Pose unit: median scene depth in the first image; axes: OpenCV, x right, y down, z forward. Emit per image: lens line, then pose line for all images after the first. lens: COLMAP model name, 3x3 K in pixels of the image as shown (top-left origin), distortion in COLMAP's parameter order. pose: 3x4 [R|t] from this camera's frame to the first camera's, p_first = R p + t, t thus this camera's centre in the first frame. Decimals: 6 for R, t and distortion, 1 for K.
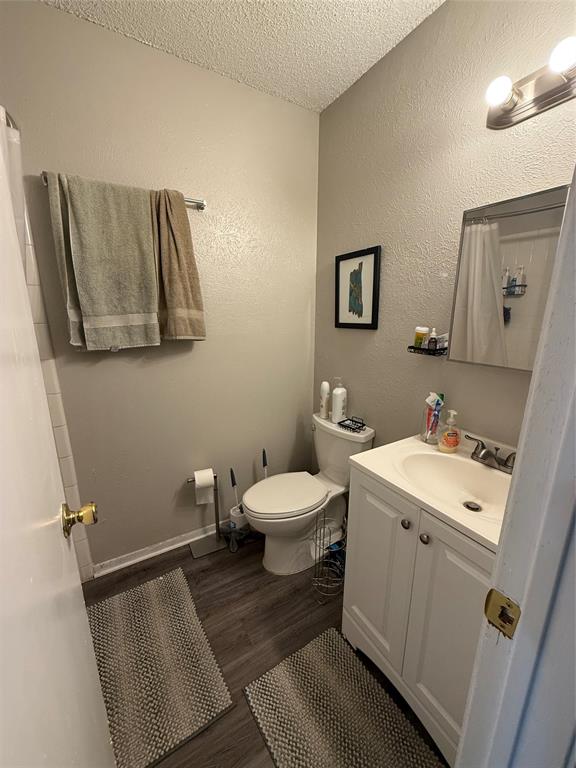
lens RADIAL K [[306.0, 0, 288.0], [0, 306.0, 384.0], [0, 0, 1]] dist [-0.000412, -0.000114]
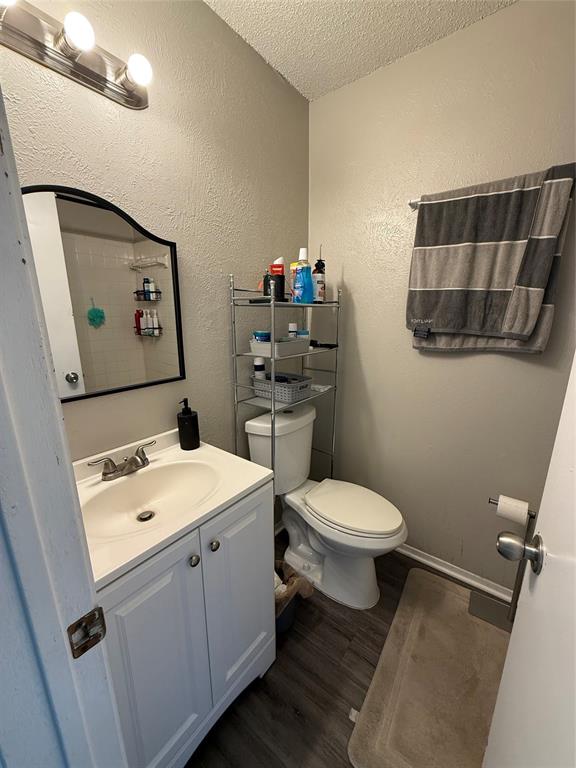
lens RADIAL K [[306.0, 0, 288.0], [0, 306.0, 384.0], [0, 0, 1]] dist [-0.000412, -0.000114]
pose [[-0.359692, -0.224269, 0.905718, -0.355072], [0.215195, 0.924578, 0.314400, -0.196384], [-0.907917, 0.307993, -0.284301, 0.827546]]
